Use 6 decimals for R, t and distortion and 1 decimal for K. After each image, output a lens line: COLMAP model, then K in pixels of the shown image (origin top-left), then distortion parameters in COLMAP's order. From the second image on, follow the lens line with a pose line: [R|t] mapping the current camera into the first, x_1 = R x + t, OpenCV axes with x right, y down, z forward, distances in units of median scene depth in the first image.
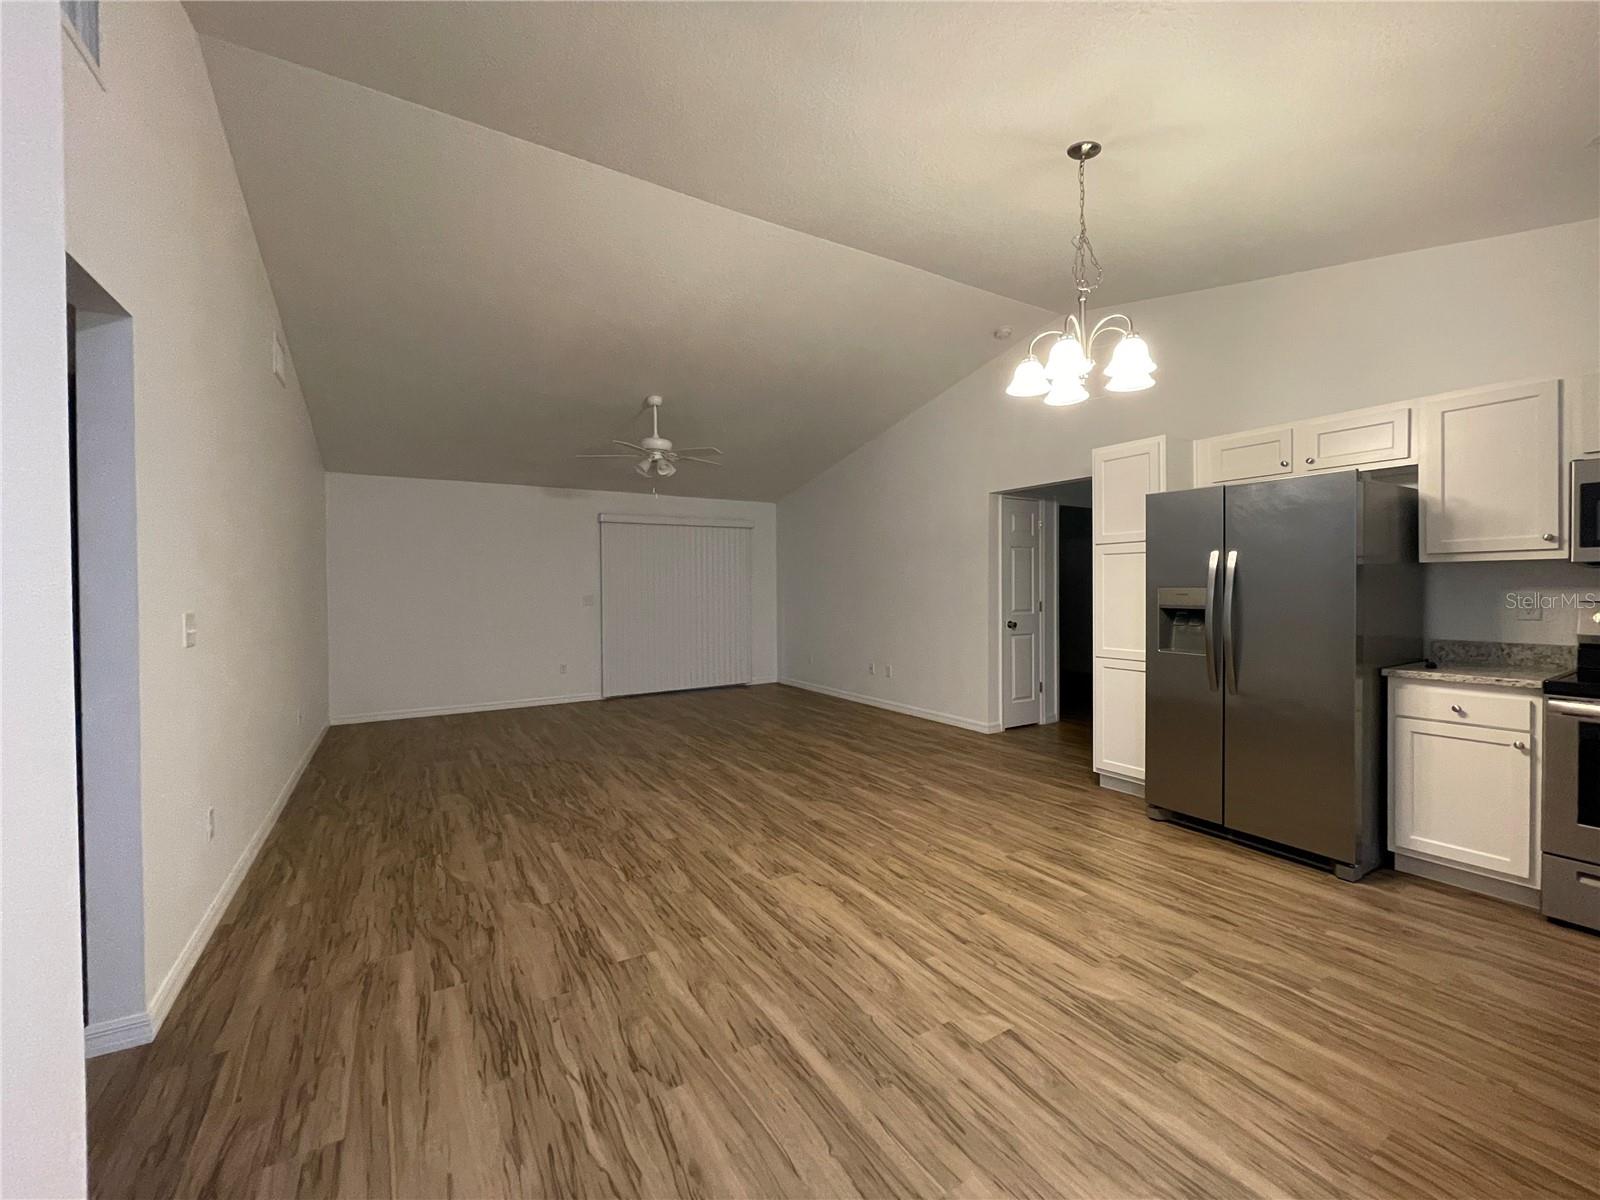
lens RADIAL K [[639.9, 0, 795.5], [0, 639.9, 596.0], [0, 0, 1]] dist [-0.002499, -0.000332]
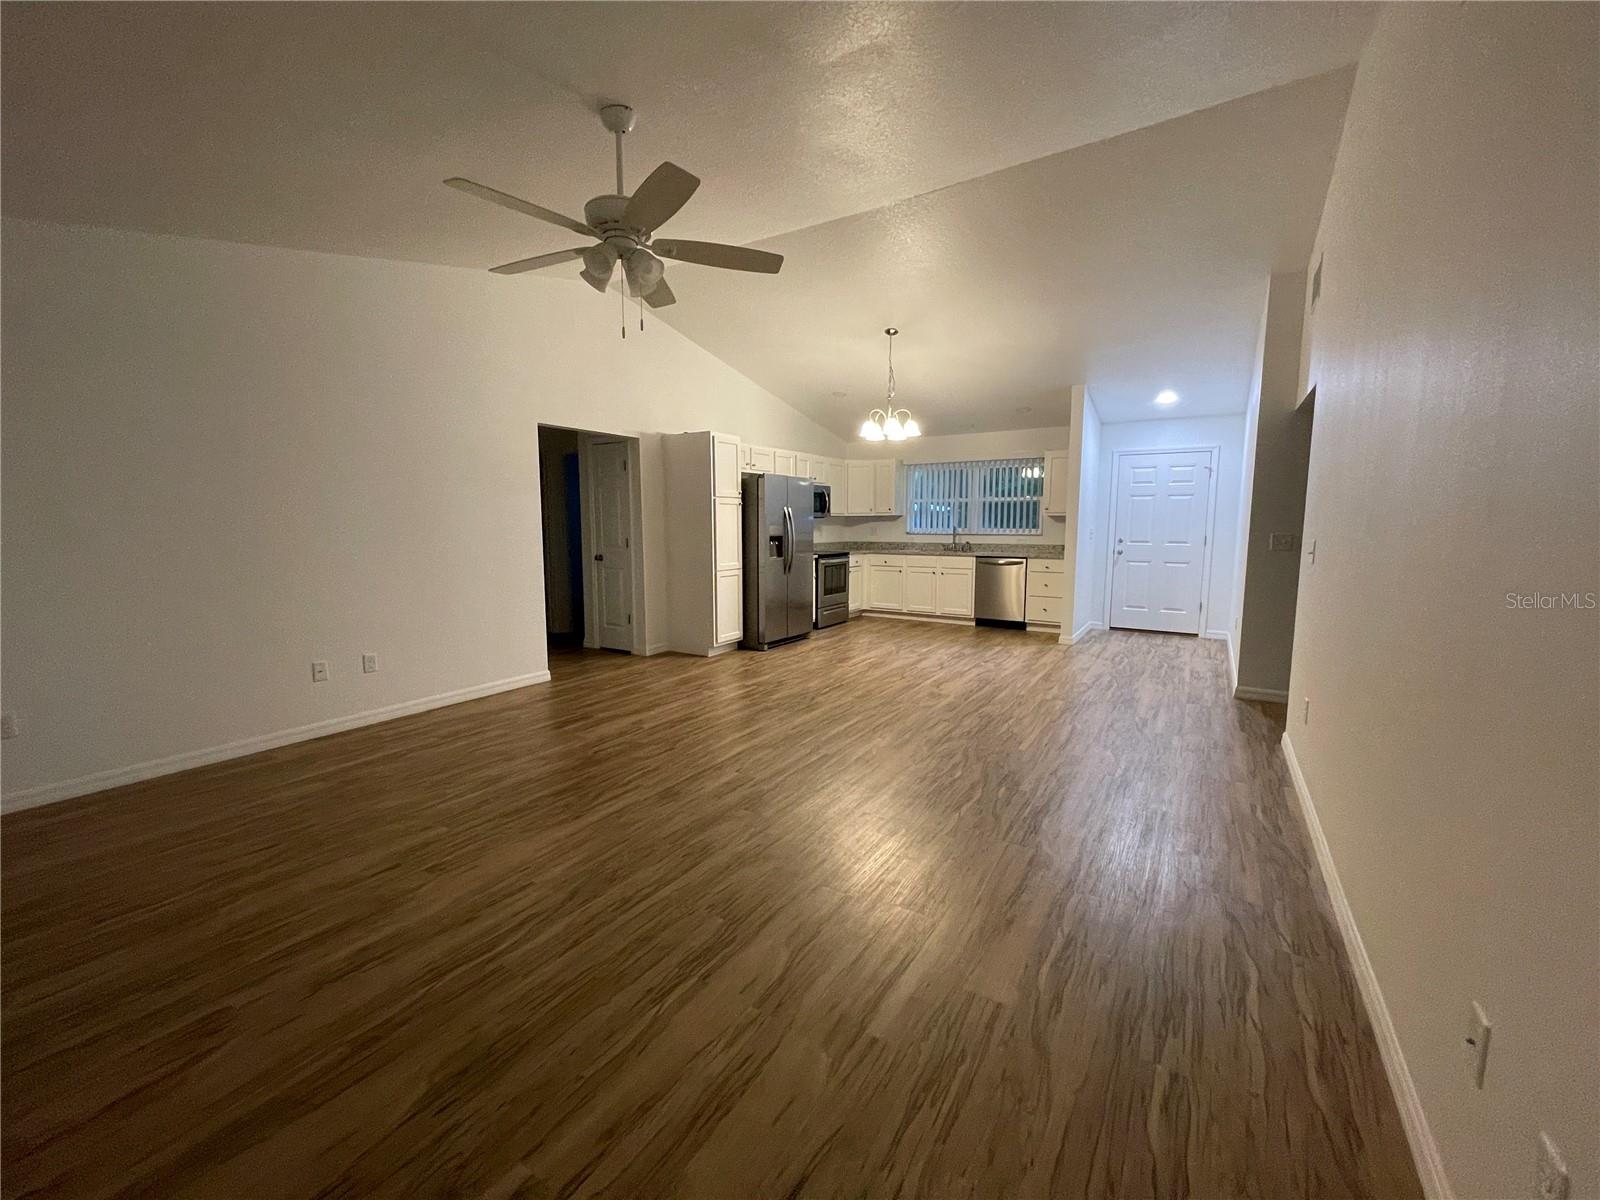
lens RADIAL K [[639.9, 0, 810.3], [0, 639.9, 602.1], [0, 0, 1]] dist [-0.002499, -0.000332]
pose [[-0.451320, -0.105767, 0.886072, -1.472714], [0.019757, 0.991523, 0.128417, -0.023205], [-0.892144, 0.075463, -0.445405, 2.269501]]
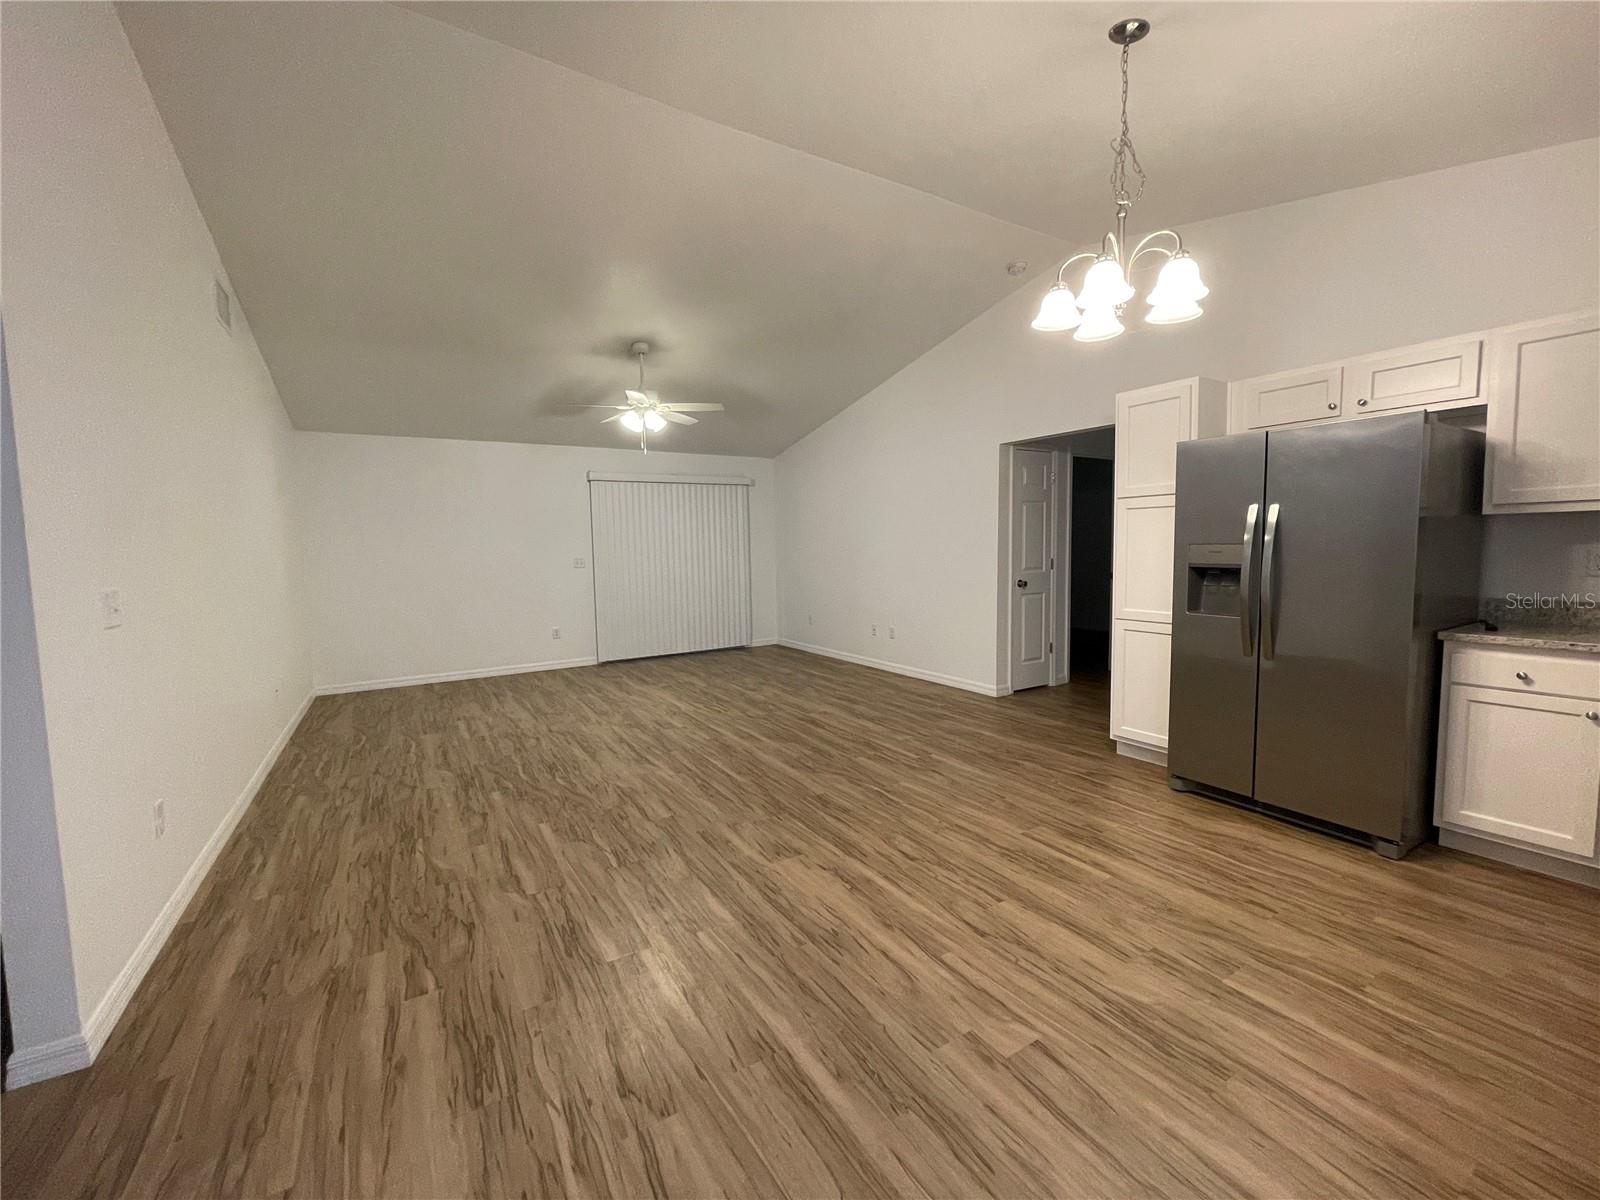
lens RADIAL K [[639.9, 0, 795.0], [0, 639.9, 592.8], [0, 0, 1]] dist [-0.002499, -0.000332]
pose [[0.999922, -0.012459, -0.000483, -0.000110], [0.012465, 0.997977, 0.062337, -0.011068], [-0.000295, -0.062339, 0.998055, 0.099337]]
